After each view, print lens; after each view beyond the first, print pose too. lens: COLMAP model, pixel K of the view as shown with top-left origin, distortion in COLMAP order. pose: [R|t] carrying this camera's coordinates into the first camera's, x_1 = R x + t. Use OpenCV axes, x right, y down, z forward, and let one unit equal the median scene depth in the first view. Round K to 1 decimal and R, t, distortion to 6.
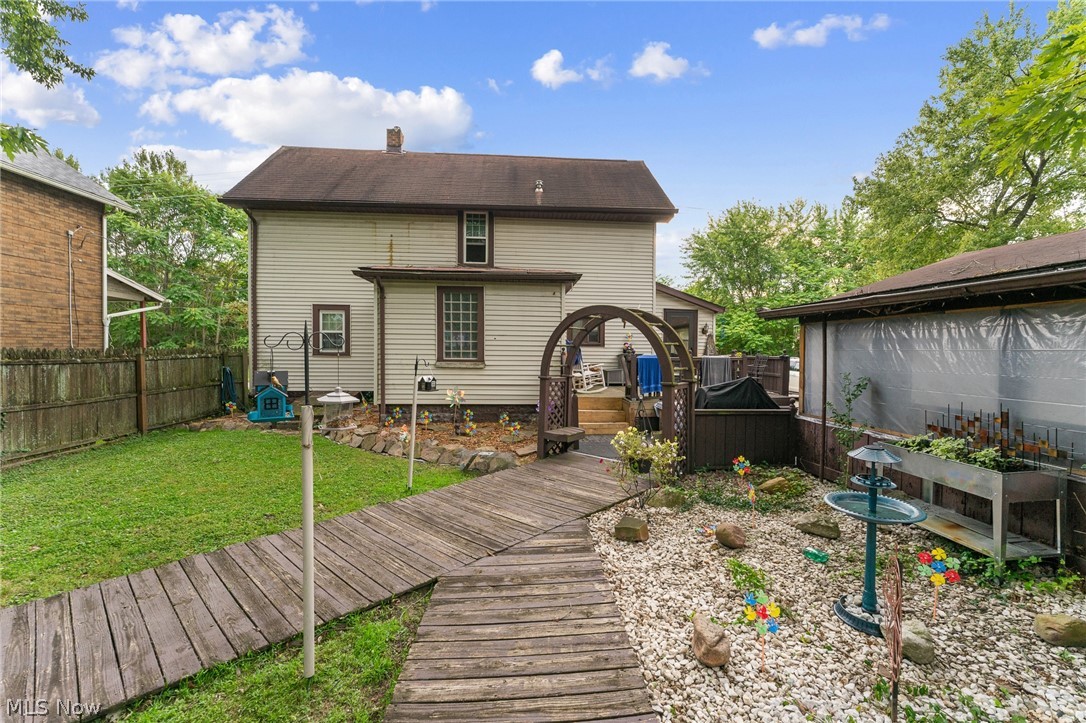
lens RADIAL K [[433.6, 0, 543.0], [0, 433.6, 361.5], [0, 0, 1]] dist [-0.000827, -0.000346]
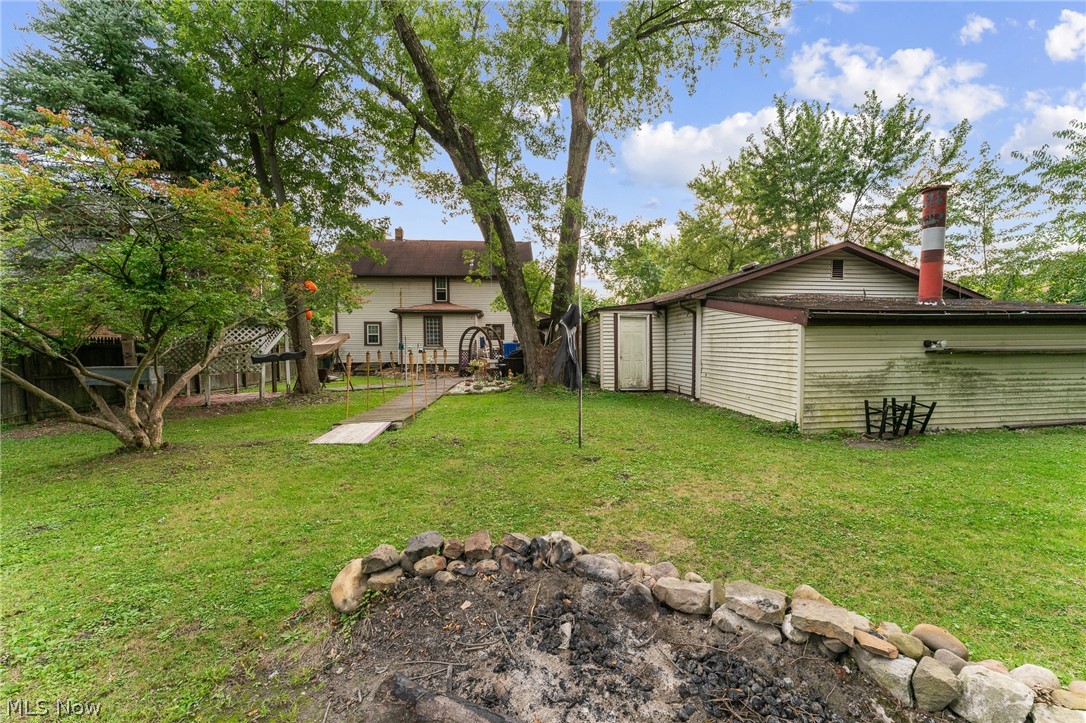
lens RADIAL K [[433.6, 0, 543.0], [0, 433.6, 361.5], [0, 0, 1]] dist [-0.000827, -0.000346]
pose [[0.999298, -0.012496, 0.035325, 0.297916], [0.012085, 0.999857, 0.011827, 0.055538], [-0.035467, -0.011392, 0.999306, -1.287452]]
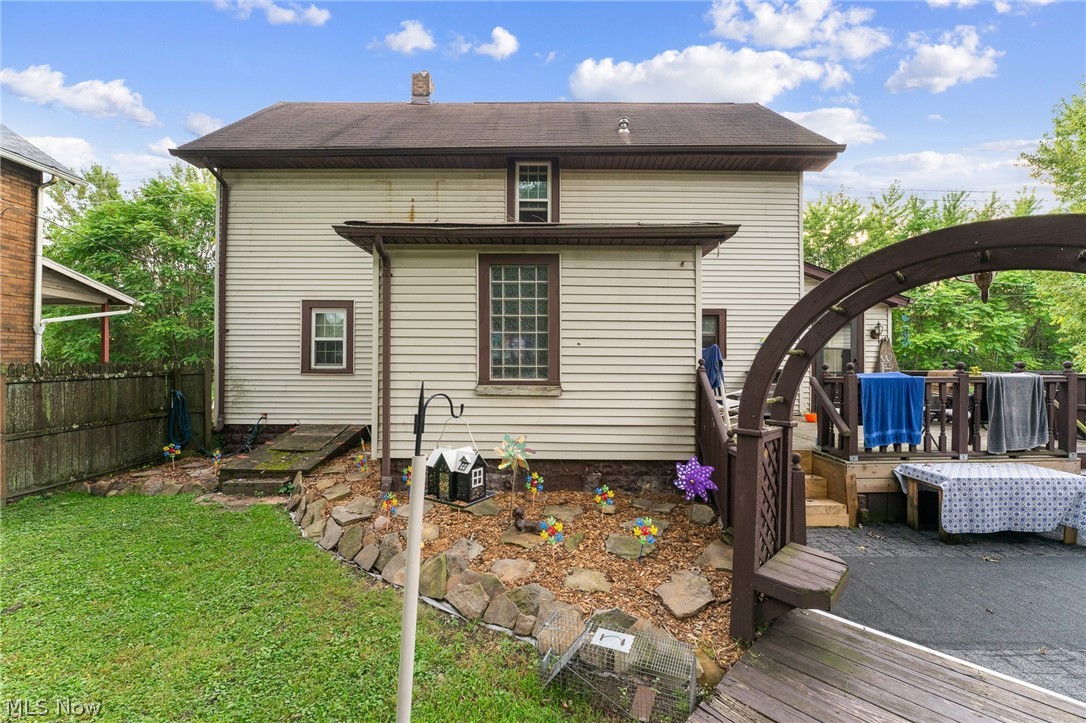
lens RADIAL K [[433.6, 0, 543.0], [0, 433.6, 361.5], [0, 0, 1]] dist [-0.000827, -0.000346]
pose [[0.996700, -0.005103, -0.081011, -0.098268], [0.002386, 0.999432, -0.033605, -0.009505], [0.081137, 0.033301, 0.996147, 0.377990]]
